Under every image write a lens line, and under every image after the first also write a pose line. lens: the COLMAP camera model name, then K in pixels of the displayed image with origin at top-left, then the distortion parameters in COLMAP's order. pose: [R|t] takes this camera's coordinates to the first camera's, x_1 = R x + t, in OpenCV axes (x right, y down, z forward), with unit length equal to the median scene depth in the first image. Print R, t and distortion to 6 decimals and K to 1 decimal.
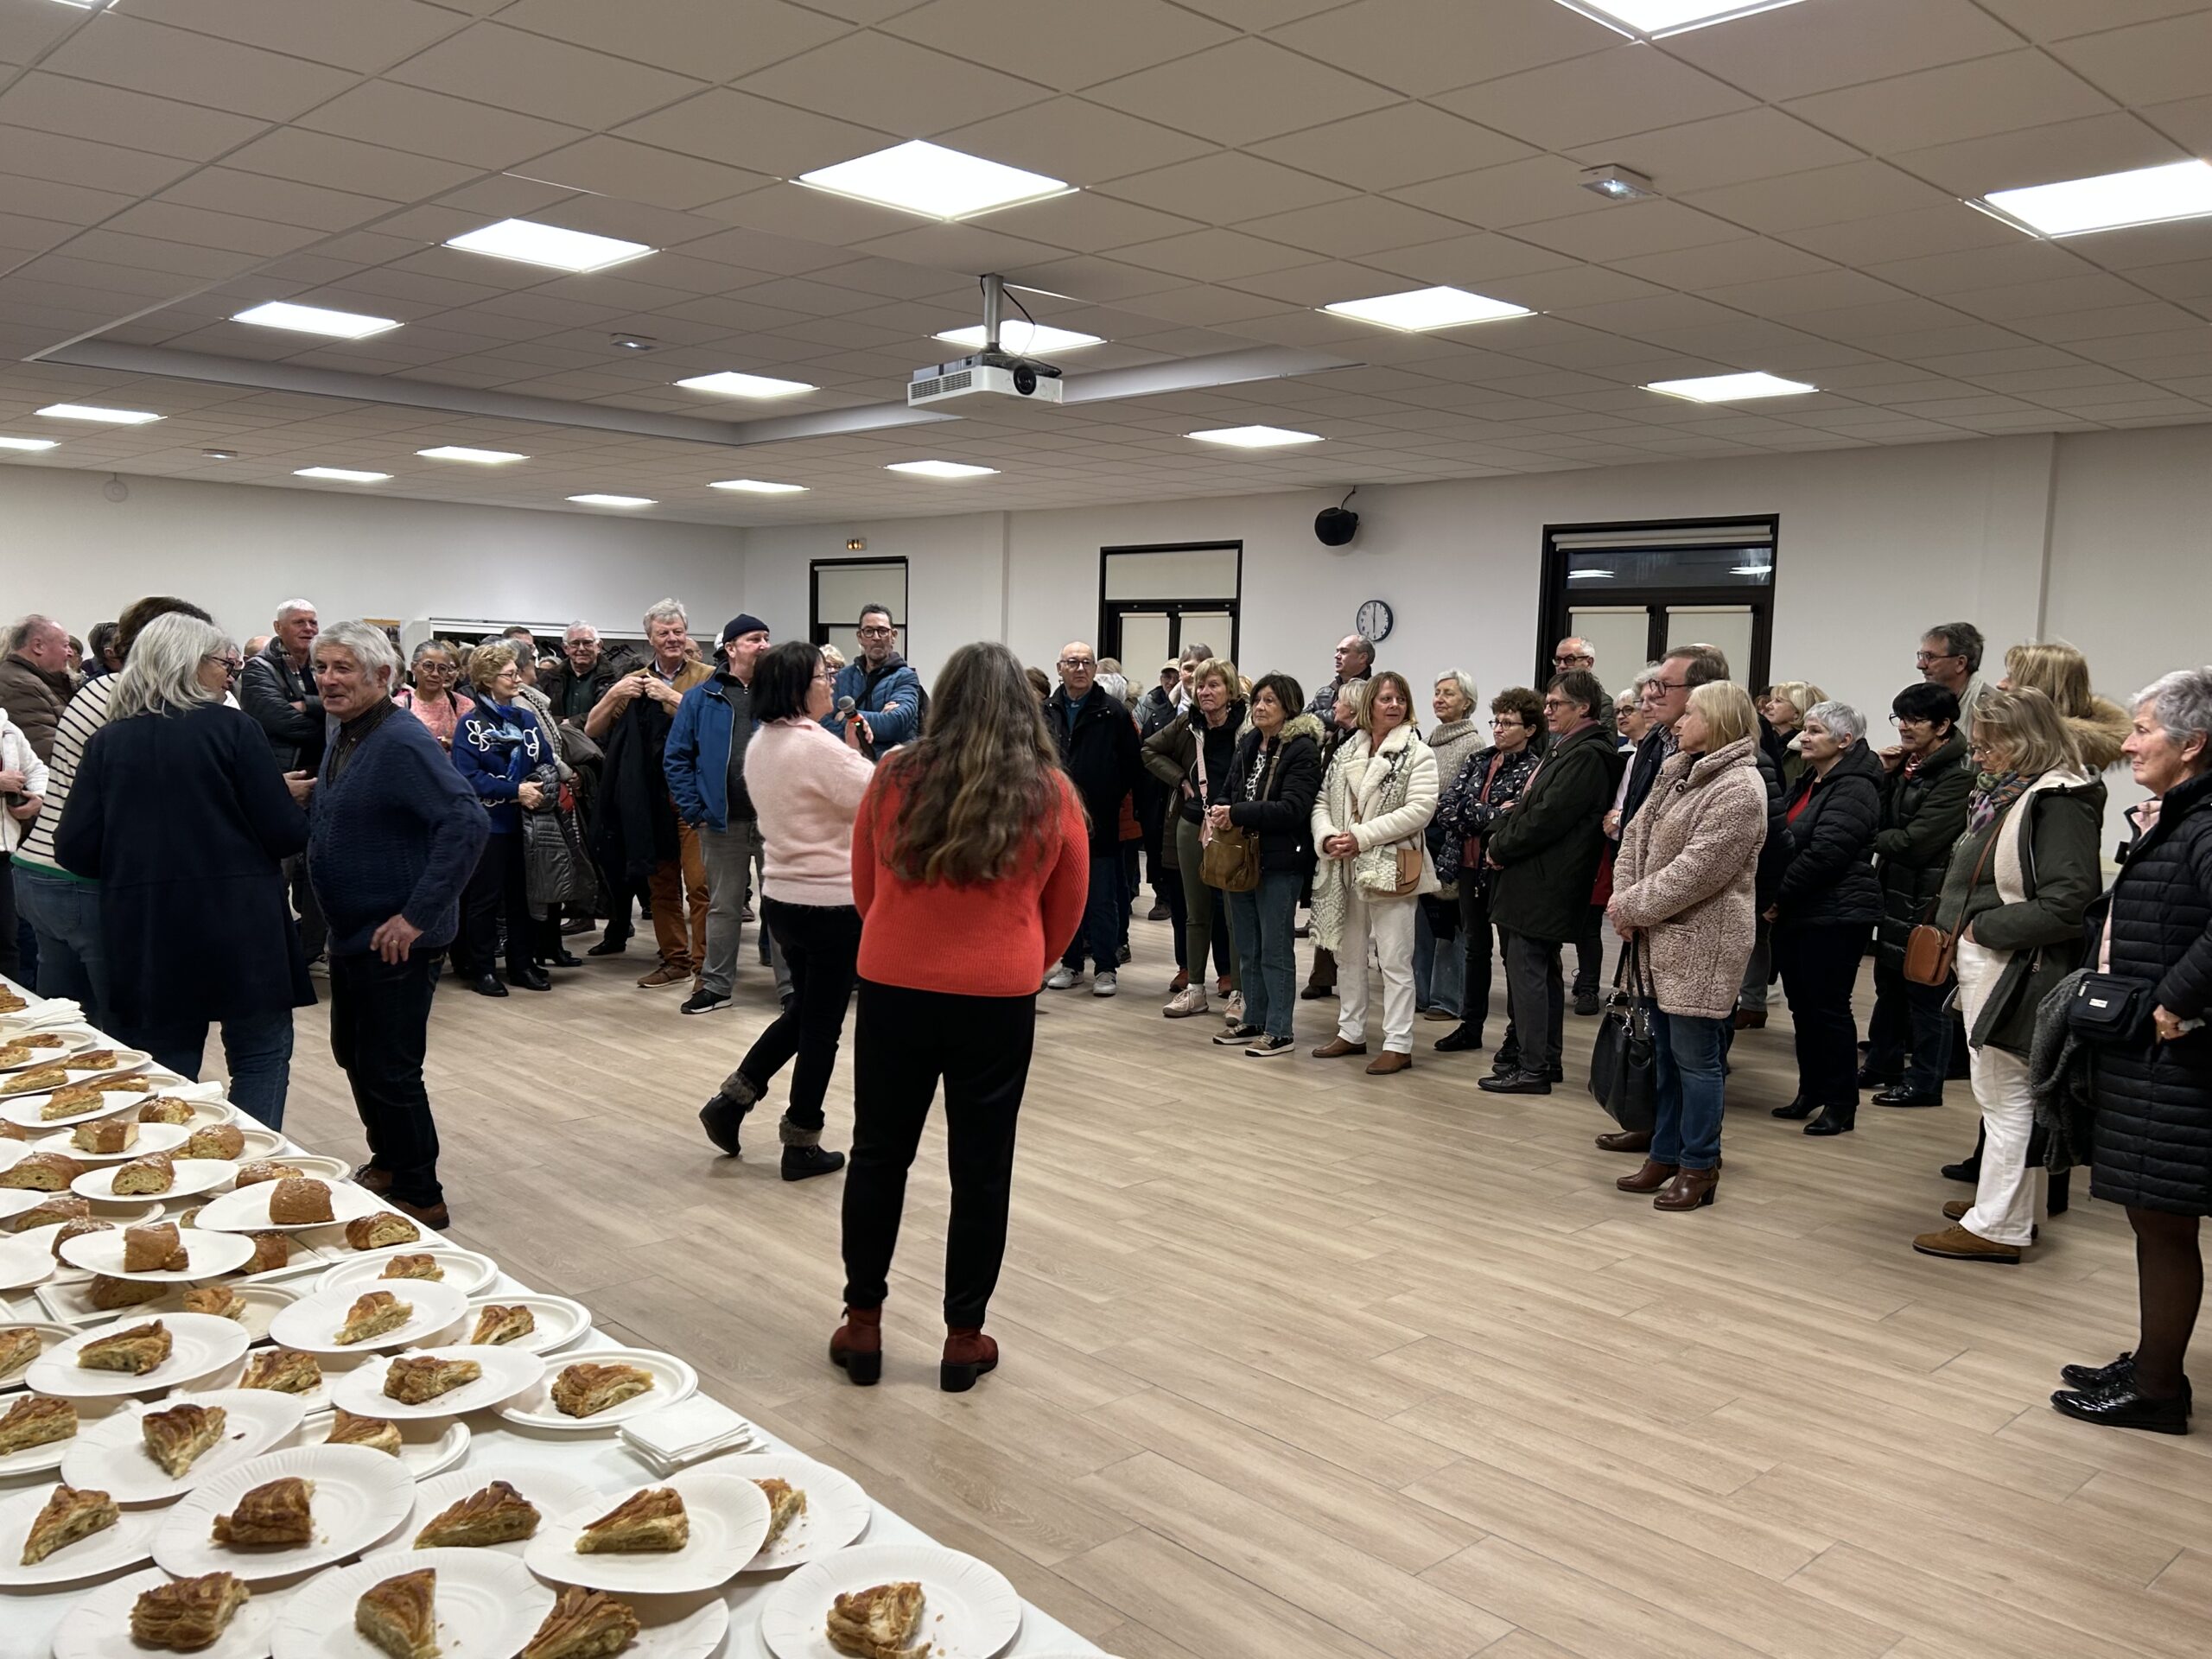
lens RADIAL K [[1763.7, 0, 1105.3], [0, 1763.7, 893.2], [0, 0, 1]] dist [0.030161, -0.020627]
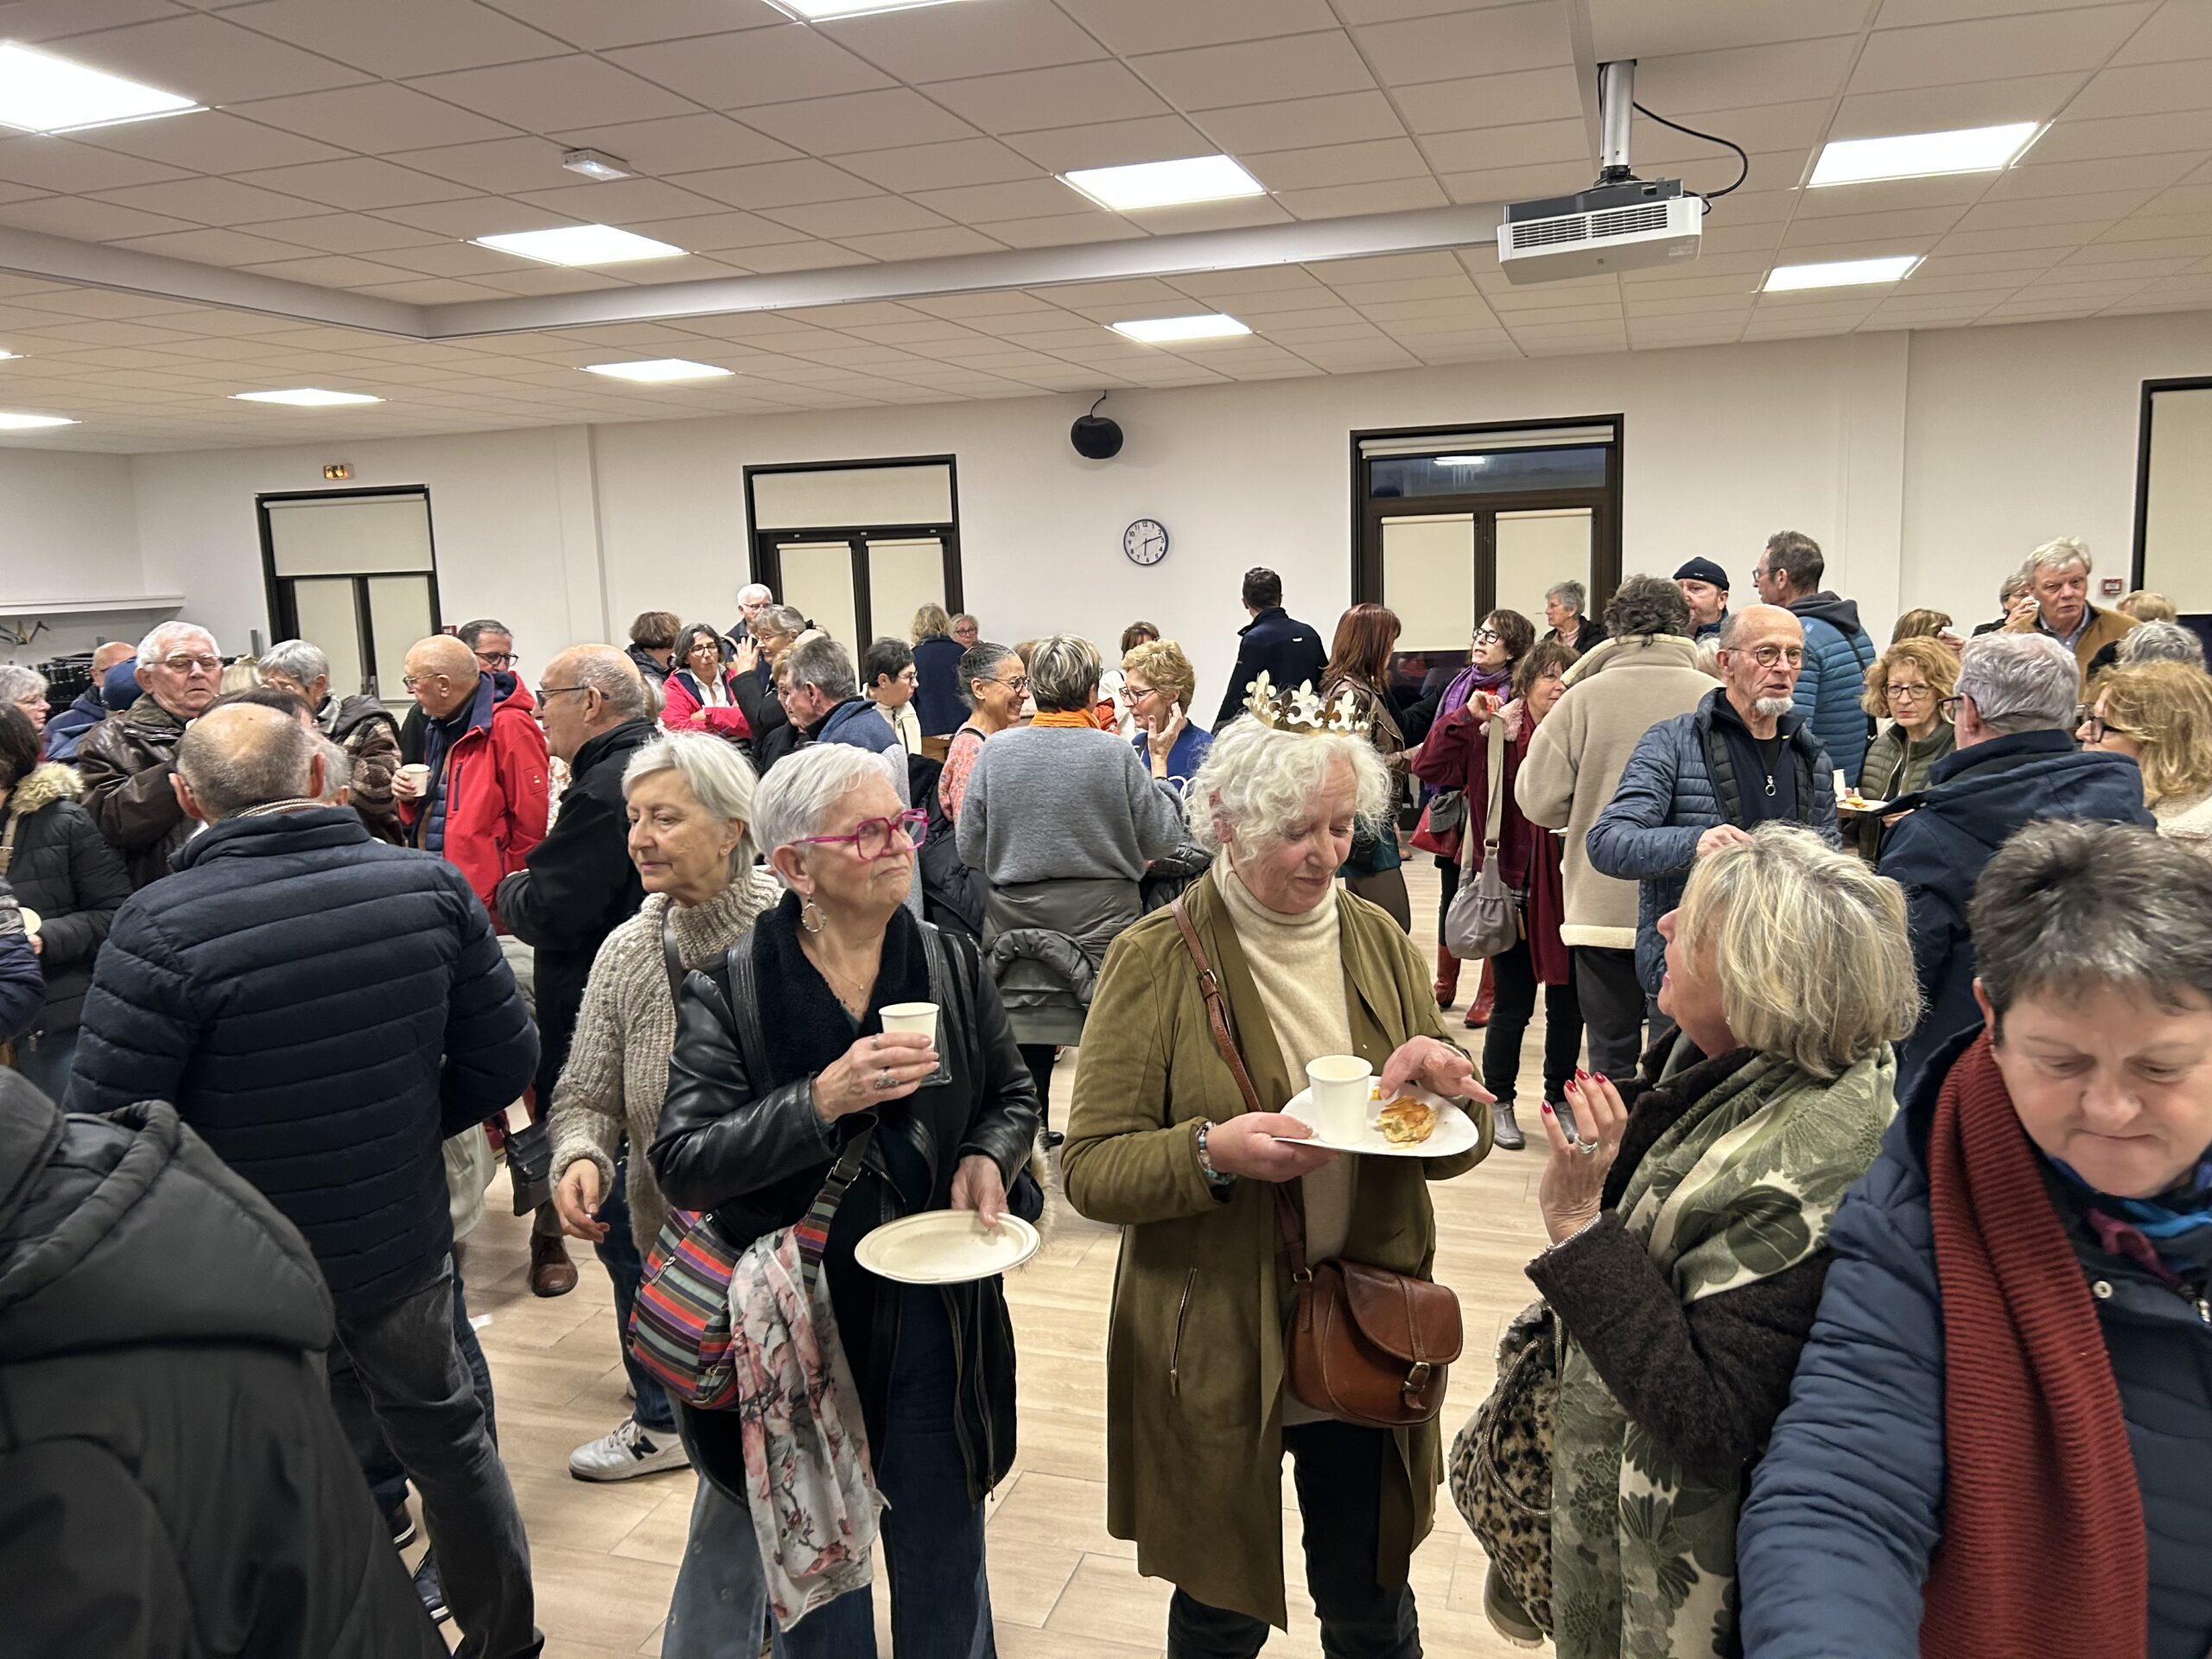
lens RADIAL K [[1661.7, 0, 1109.3], [0, 1661.7, 830.5], [0, 0, 1]] dist [0.045759, -0.057992]
pose [[0.876867, -0.131183, 0.462489, -0.275807], [0.116976, 0.991356, 0.059410, -0.061759], [-0.466285, 0.002006, 0.884632, 0.264572]]
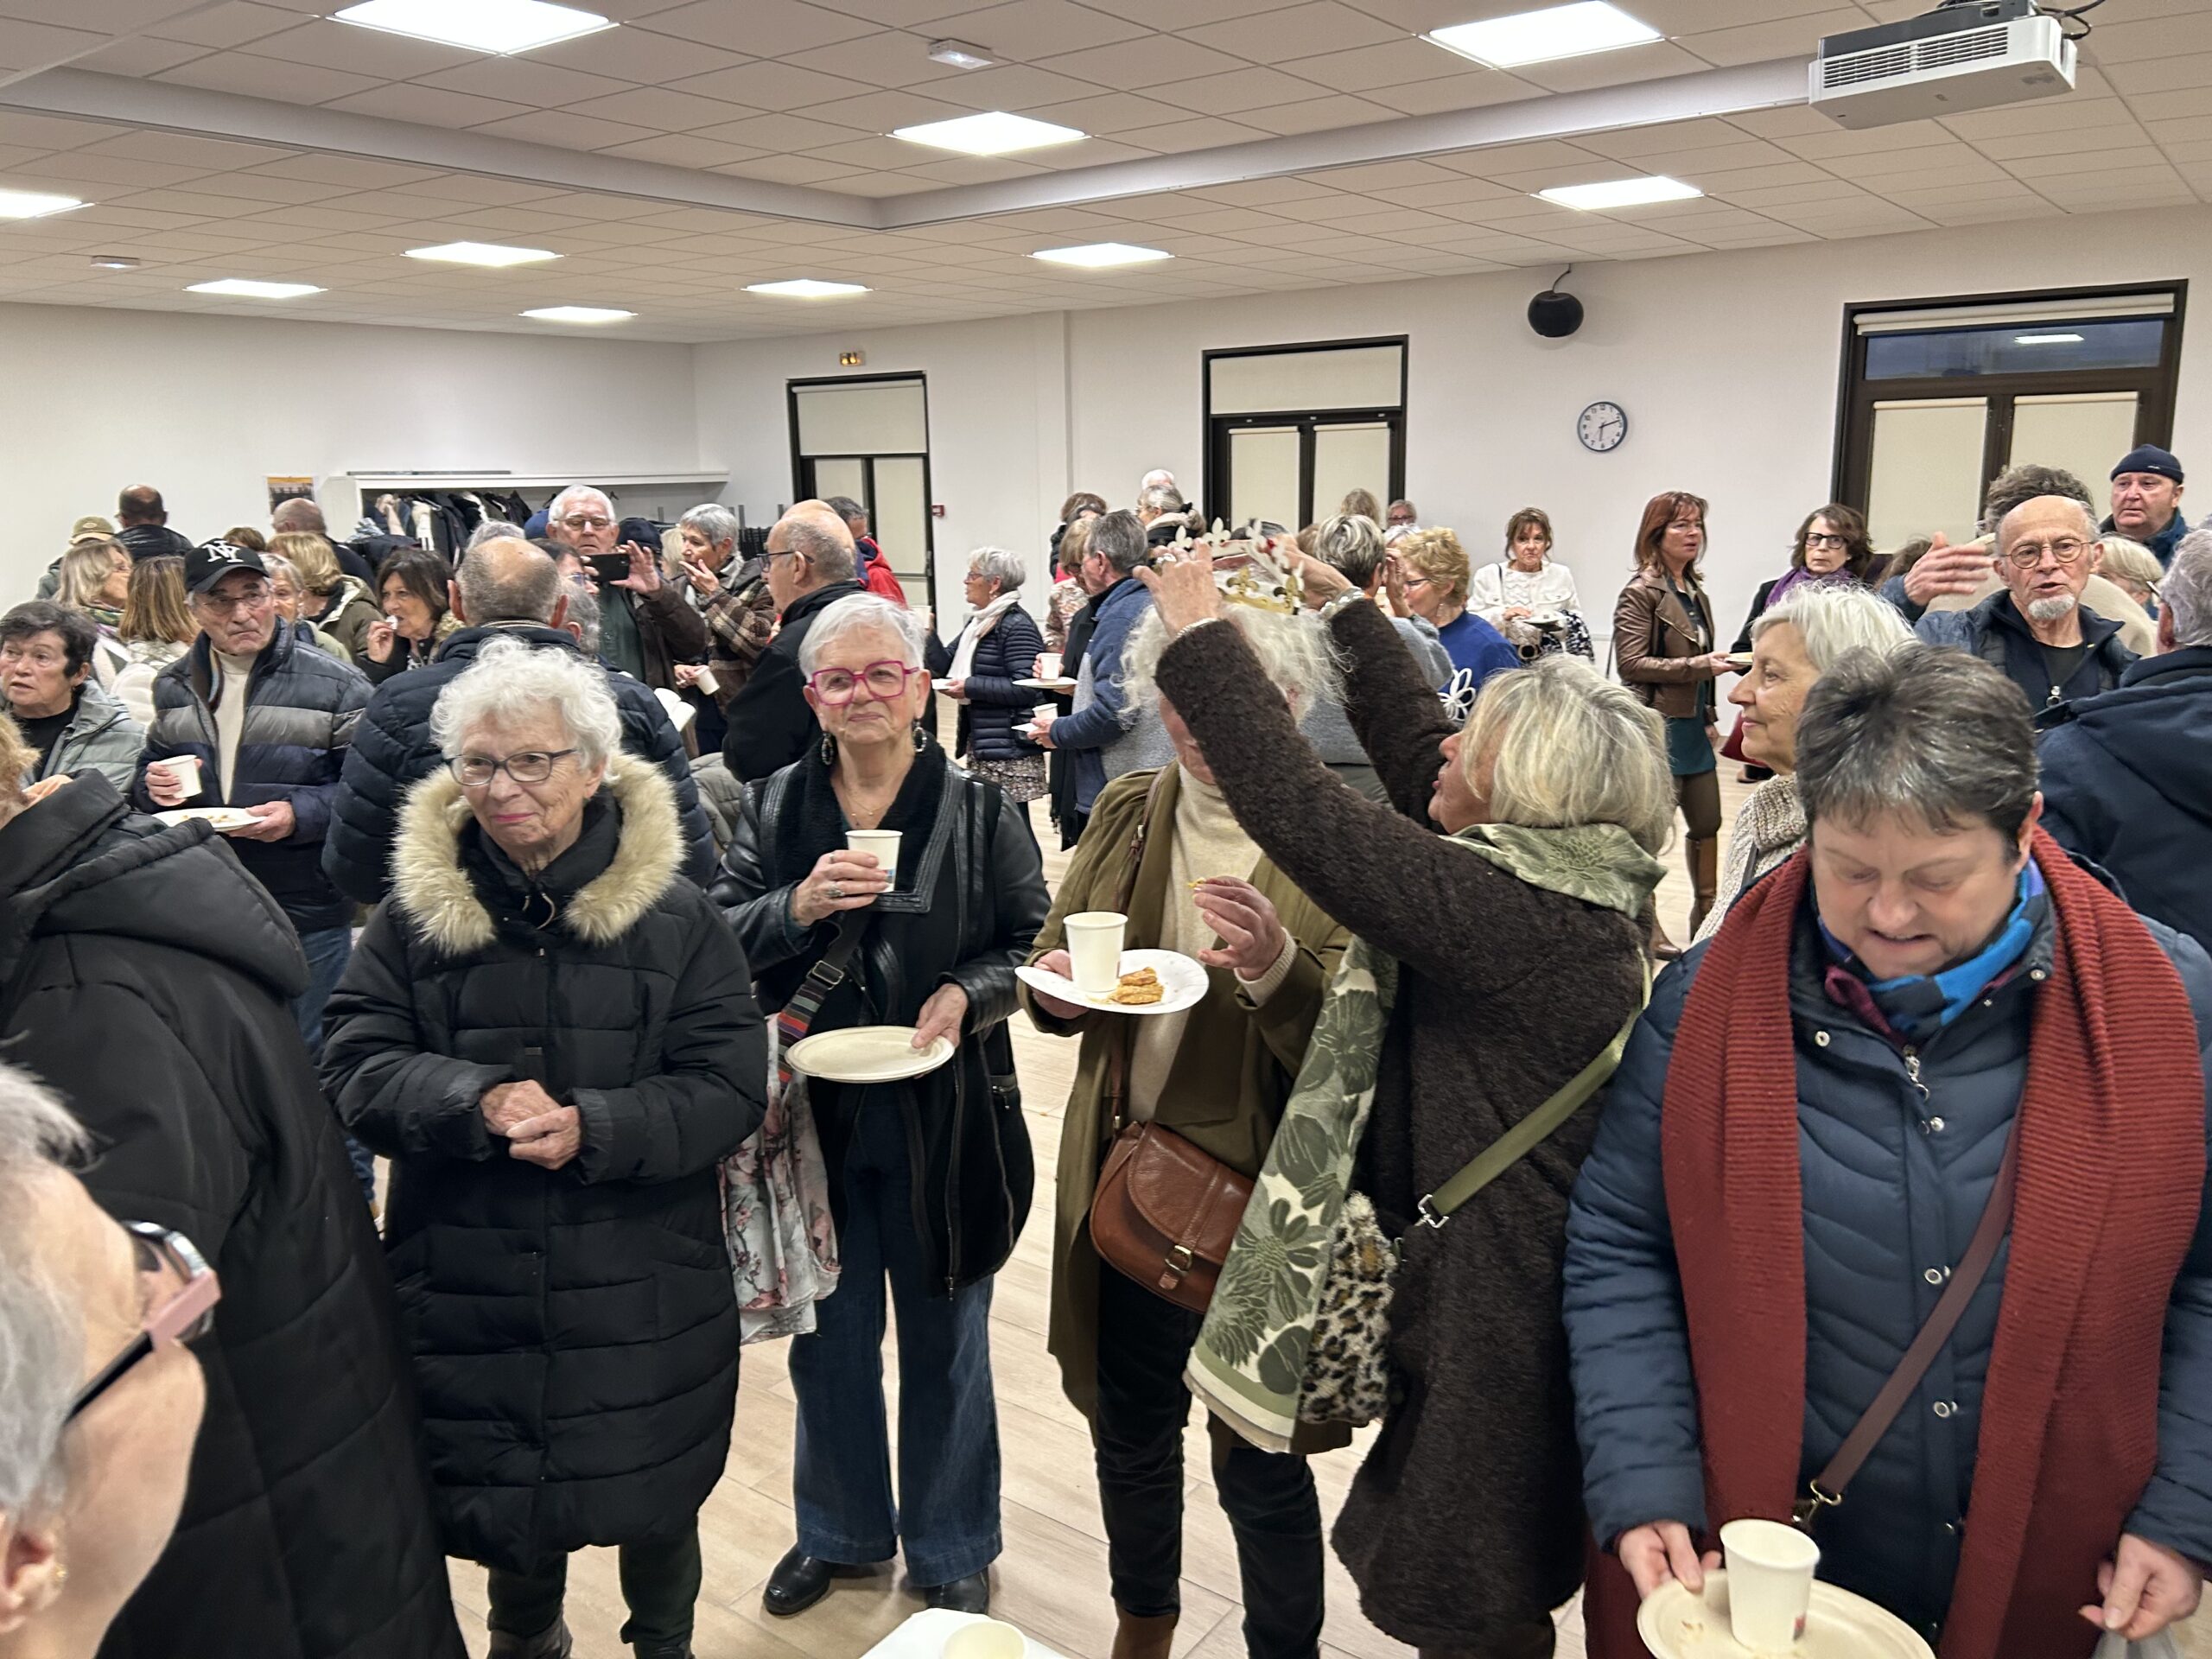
lens RADIAL K [[1661.7, 0, 1091.0], [0, 1661.7, 841.2], [0, 0, 1]] dist [0.045759, -0.057992]
pose [[0.985389, -0.079401, 0.150679, -0.225692], [0.065036, 0.993060, 0.097987, -0.052382], [-0.157413, -0.086756, 0.983715, 0.238130]]
